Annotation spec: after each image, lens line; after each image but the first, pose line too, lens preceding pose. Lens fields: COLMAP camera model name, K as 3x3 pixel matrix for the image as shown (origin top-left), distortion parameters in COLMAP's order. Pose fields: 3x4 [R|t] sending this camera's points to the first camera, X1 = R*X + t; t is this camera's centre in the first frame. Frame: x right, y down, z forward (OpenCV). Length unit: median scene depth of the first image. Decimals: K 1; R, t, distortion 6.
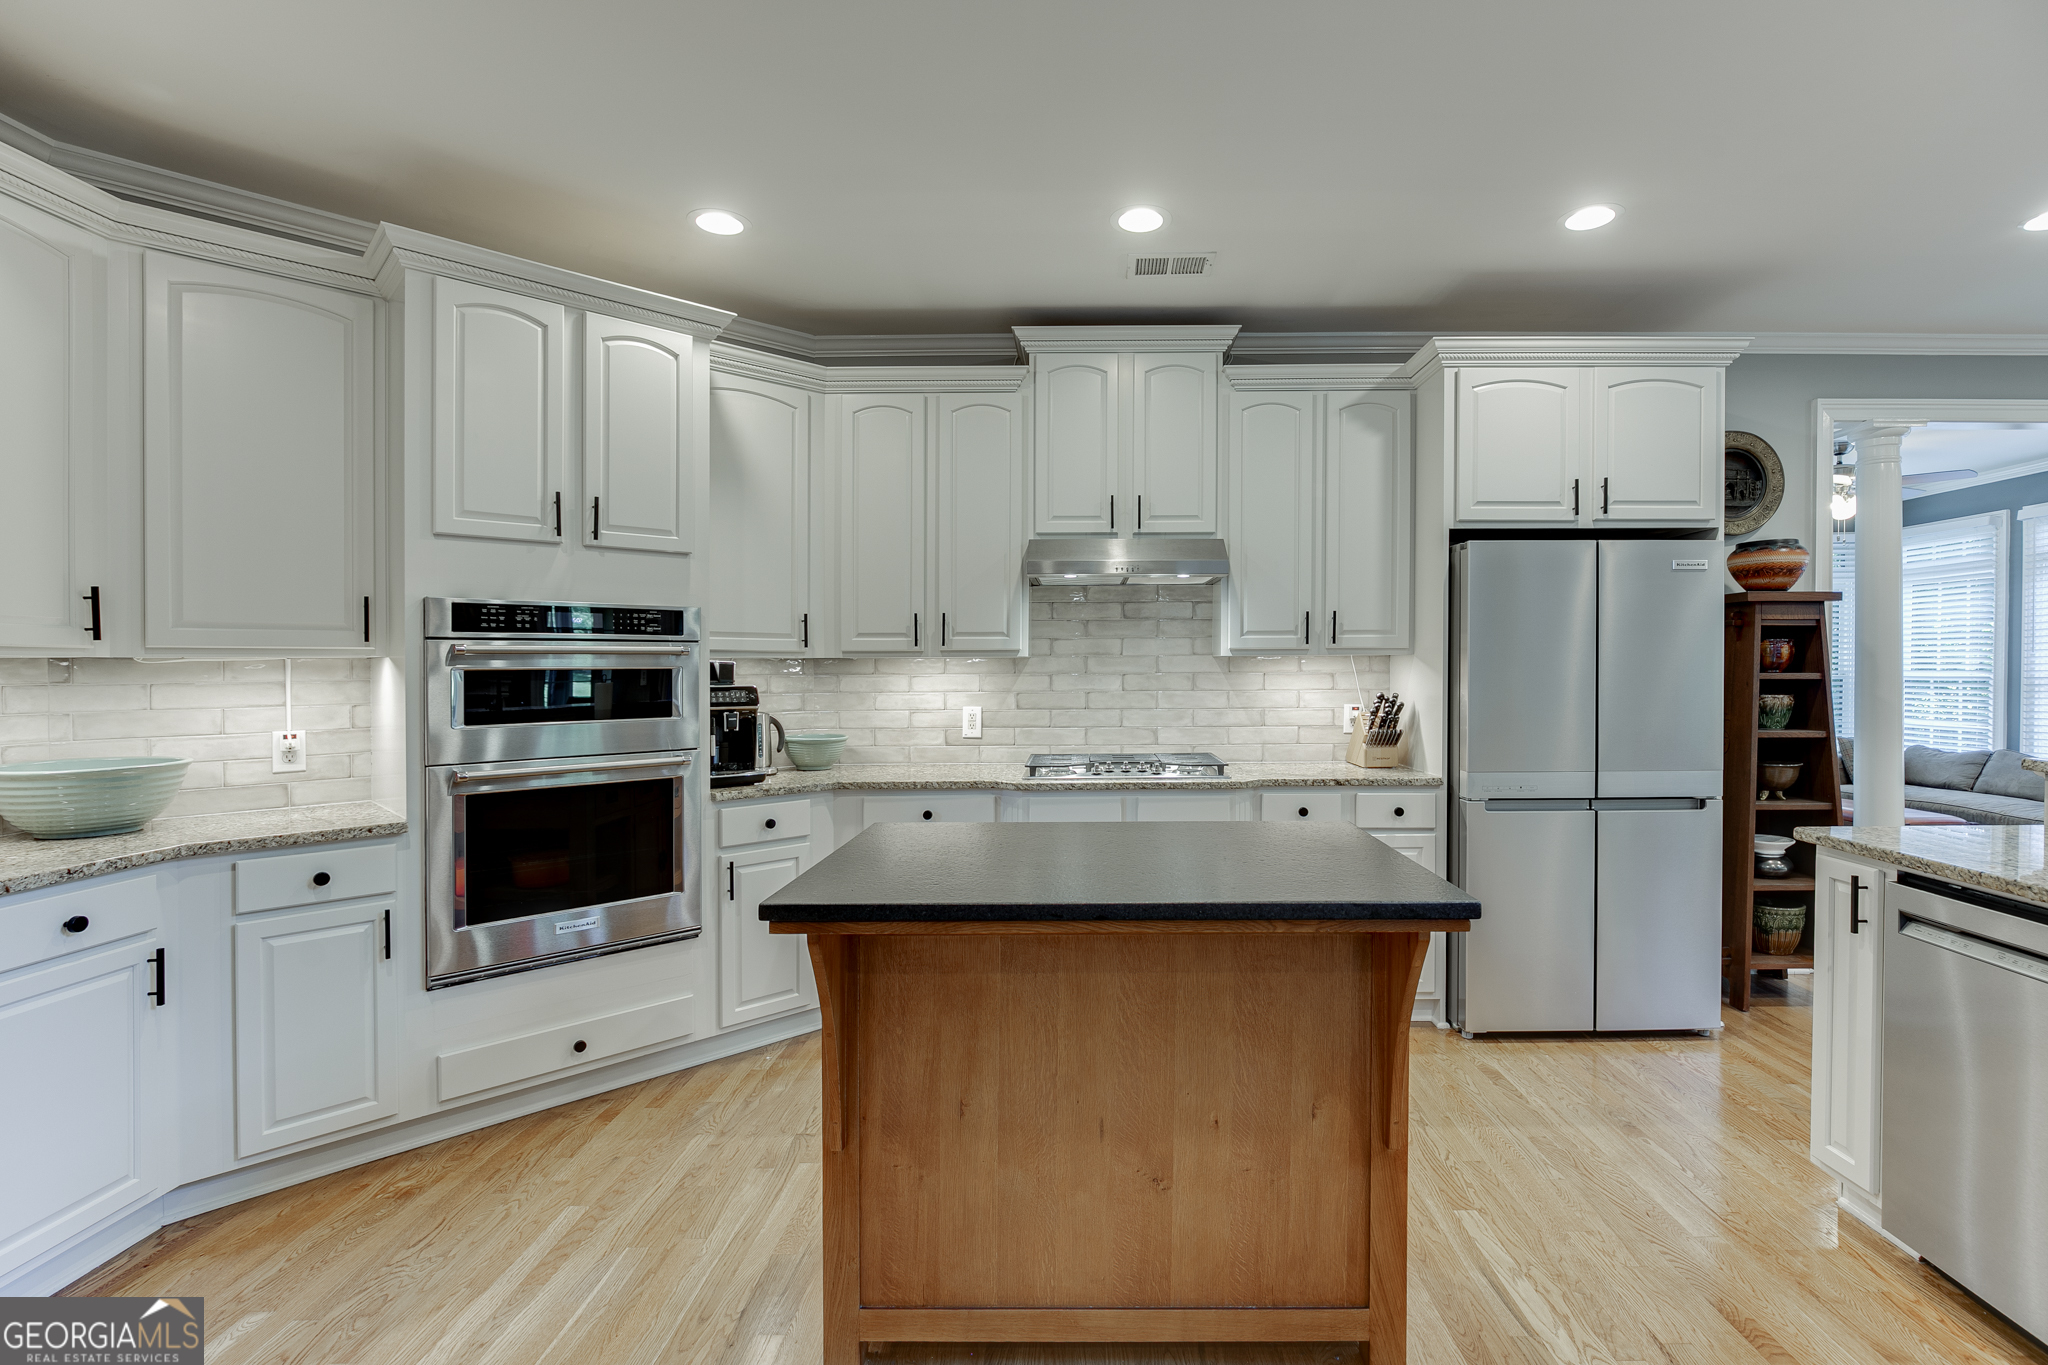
lens RADIAL K [[952.4, 0, 1075.5], [0, 952.4, 673.6], [0, 0, 1]] dist [-0.010018, -0.000496]
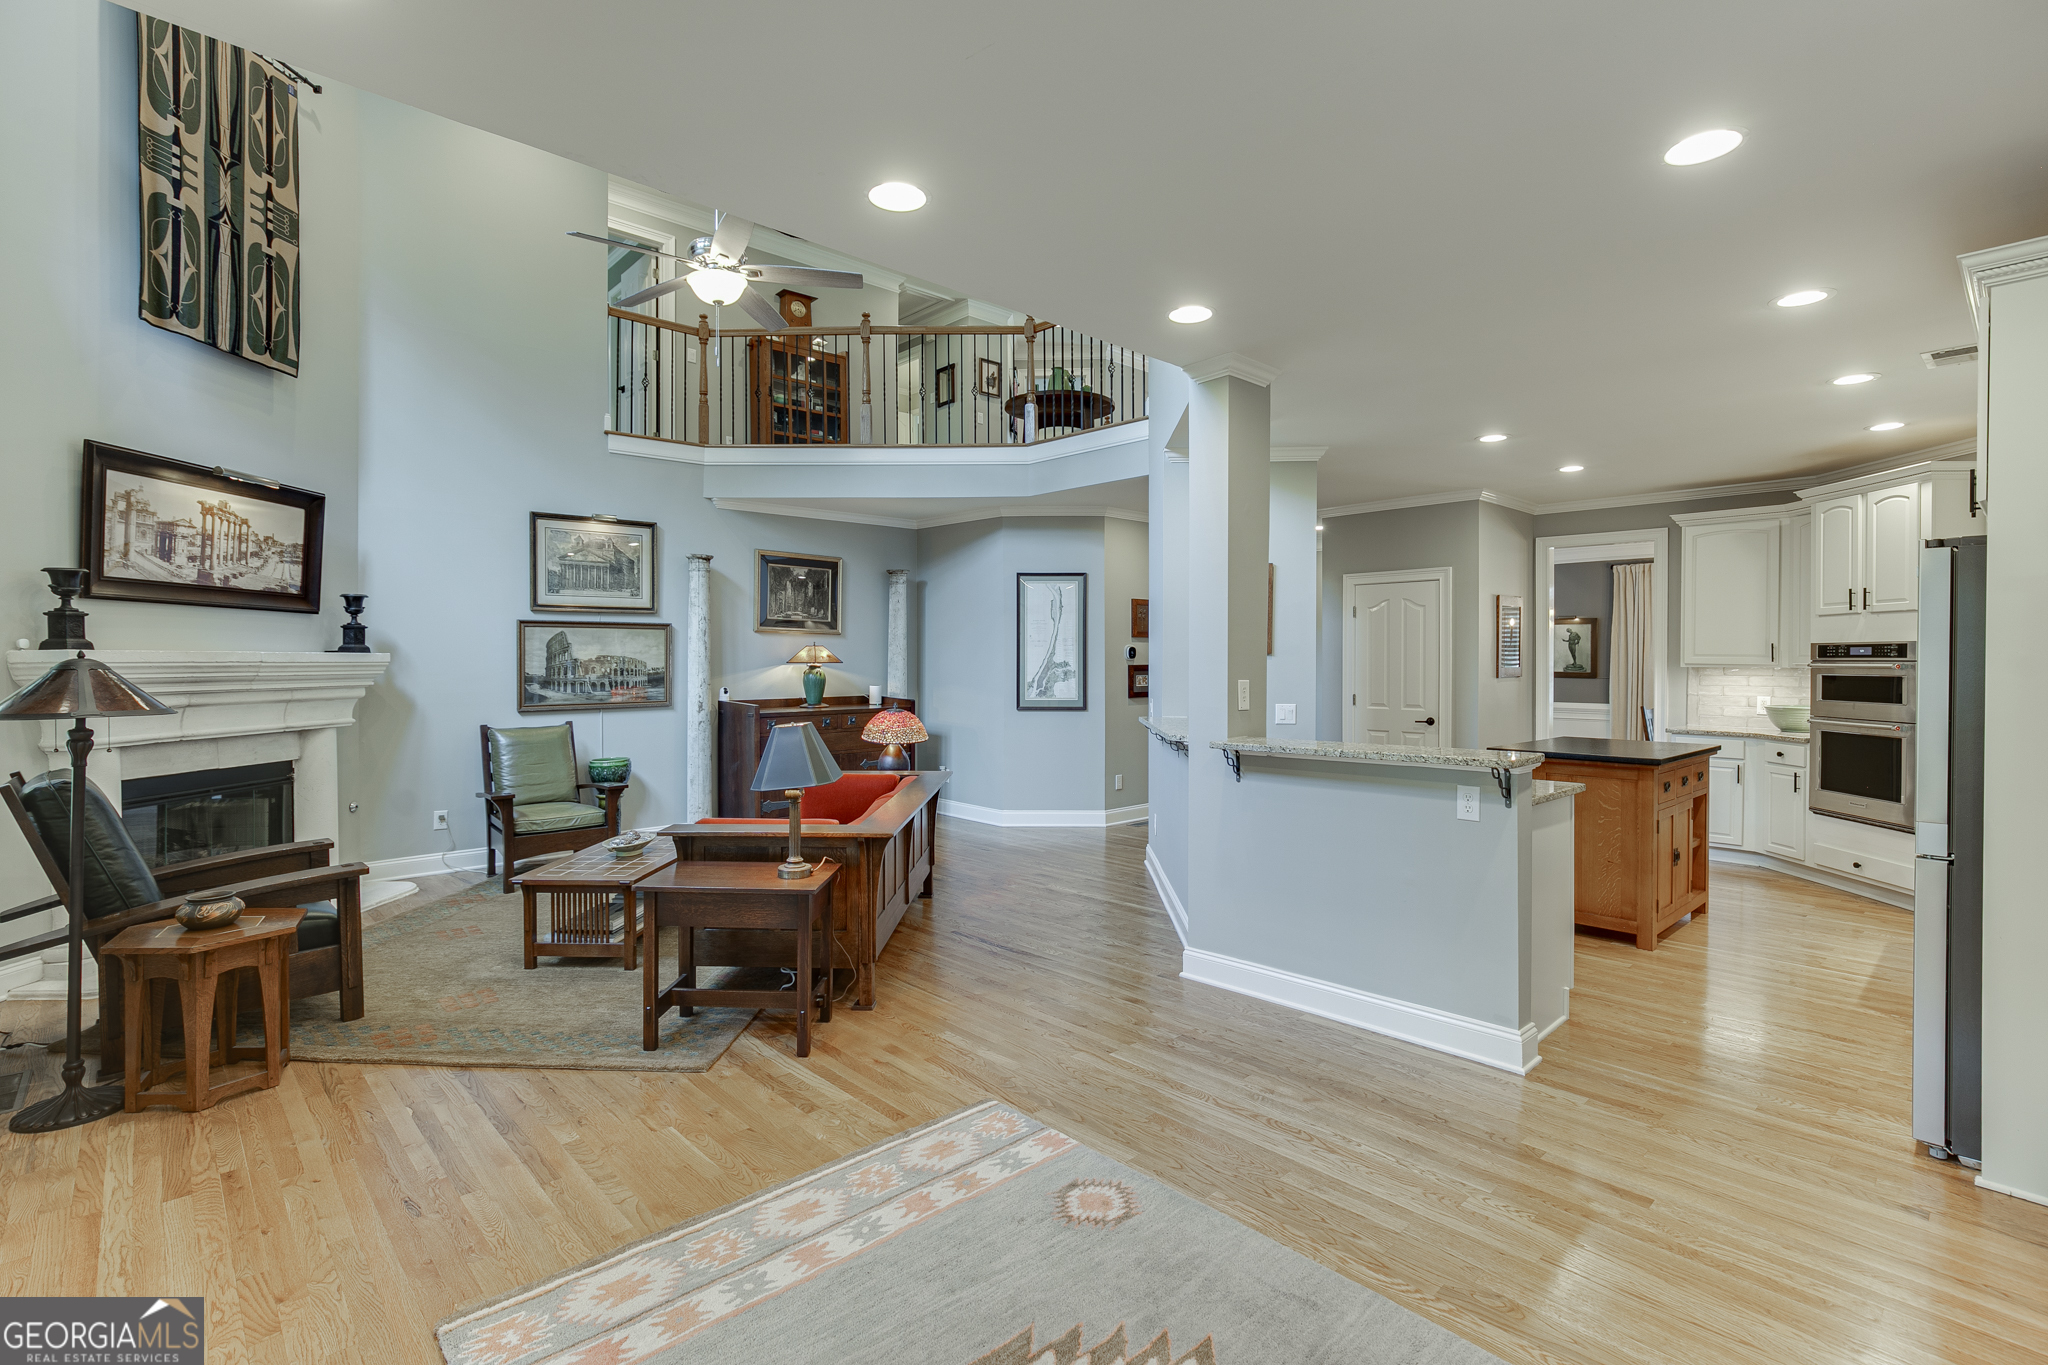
lens RADIAL K [[955.2, 0, 1020.6], [0, 955.2, 667.6], [0, 0, 1]] dist [-0.000732, 0.000064]
pose [[-0.734625, 0.006703, -0.678441, 1.716519], [-0.004443, 0.999882, 0.014689, -0.034896], [0.678459, 0.013806, -0.734508, 1.033311]]
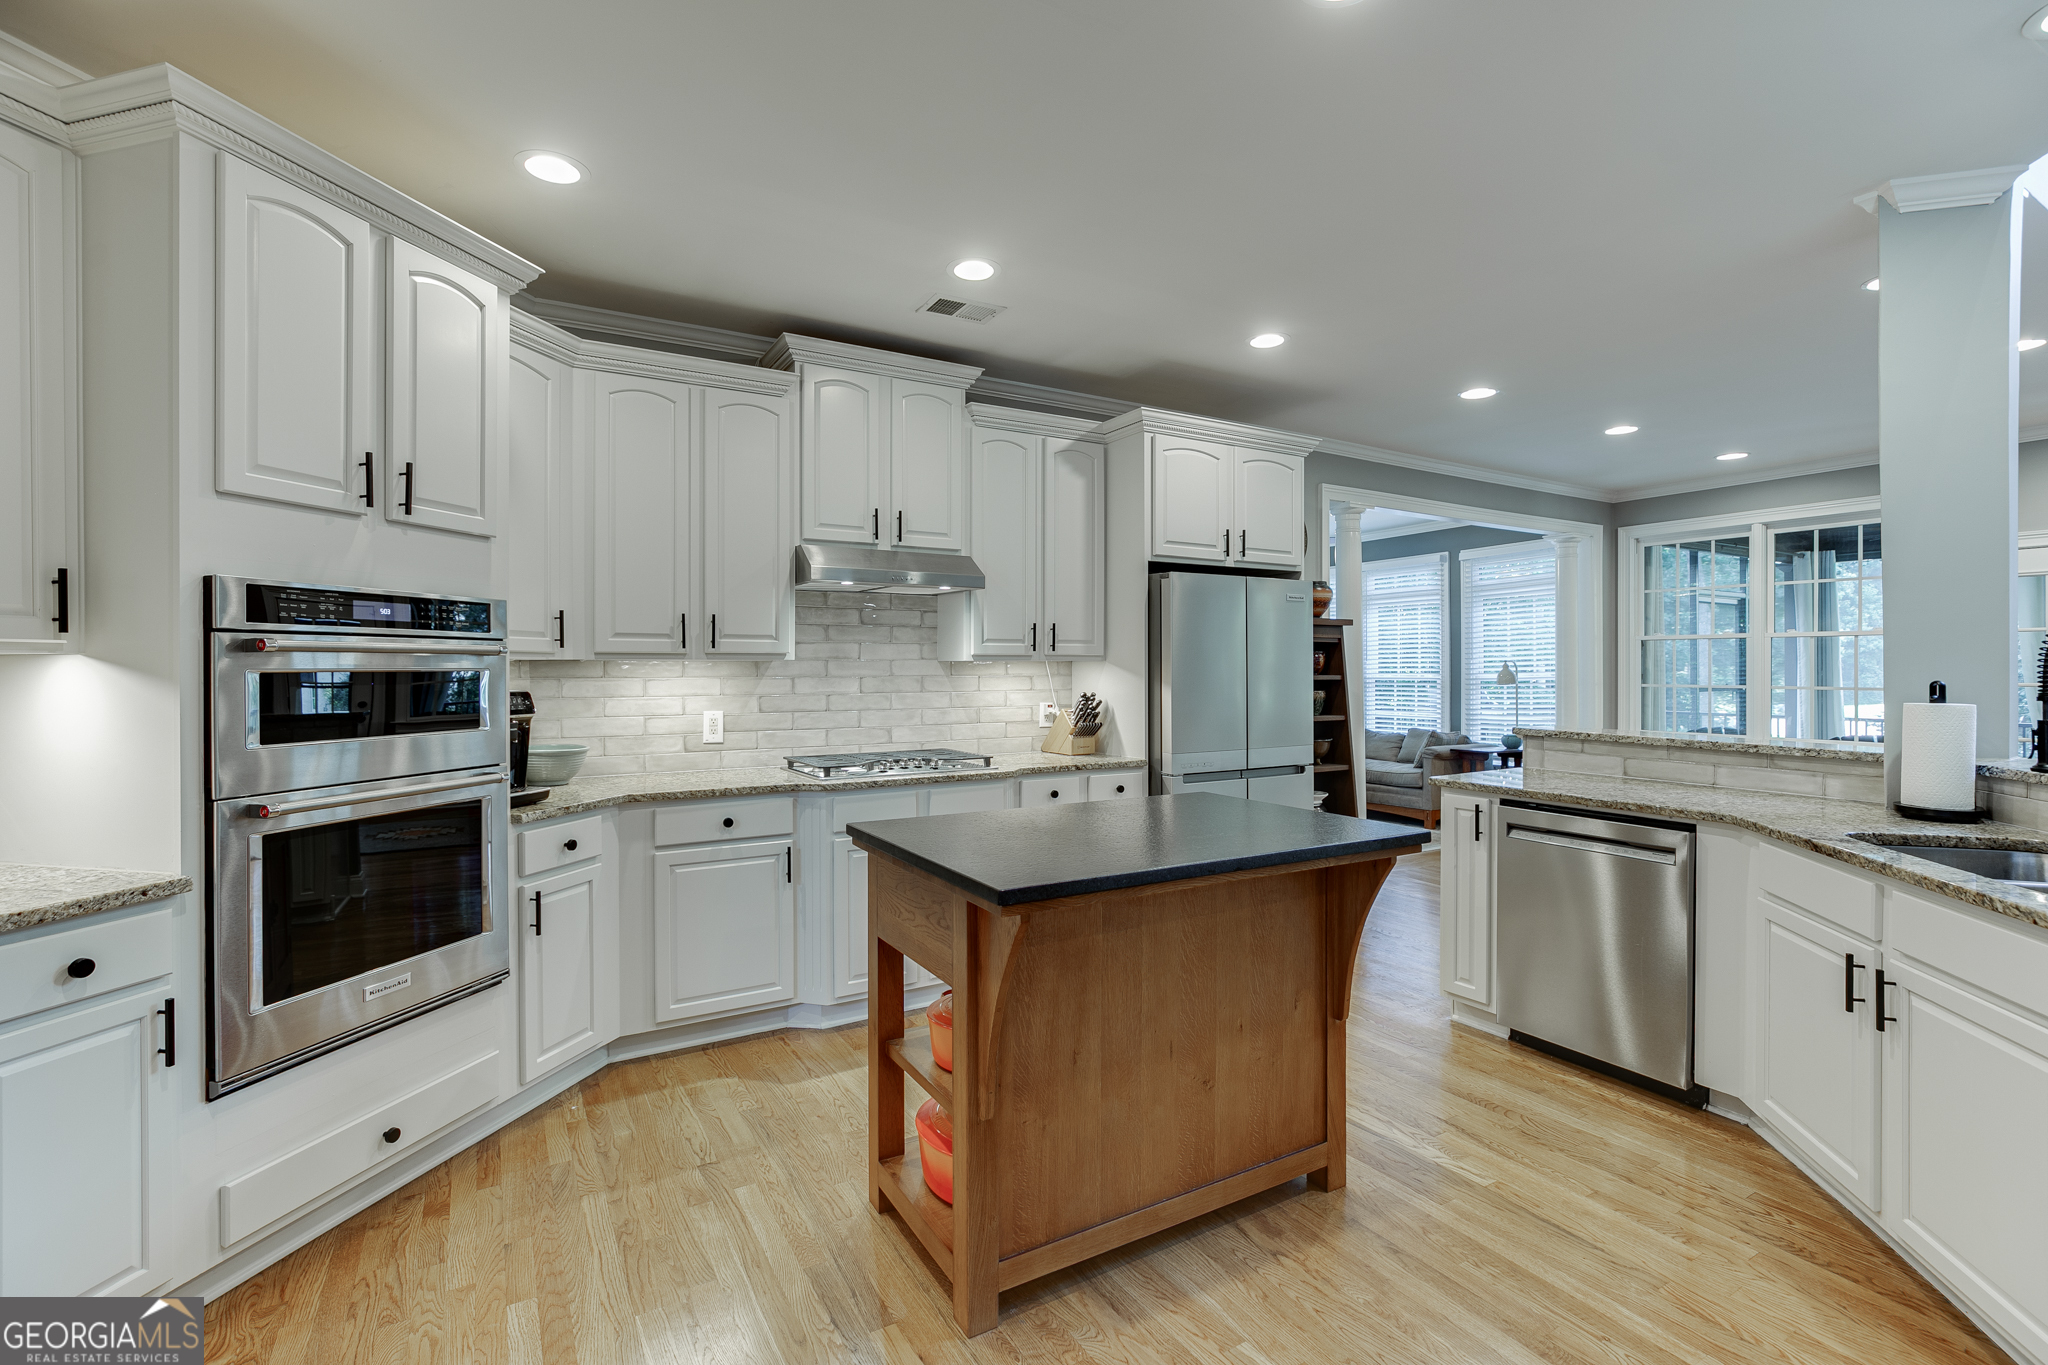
lens RADIAL K [[920.6, 0, 1020.6], [0, 920.6, 668.6], [0, 0, 1]] dist [-0.006921, 0.000224]
pose [[0.863882, 0.003291, 0.503684, -0.364396], [0.001399, 0.999959, -0.008933, 0.000484], [-0.503693, 0.008422, 0.863842, 0.037421]]
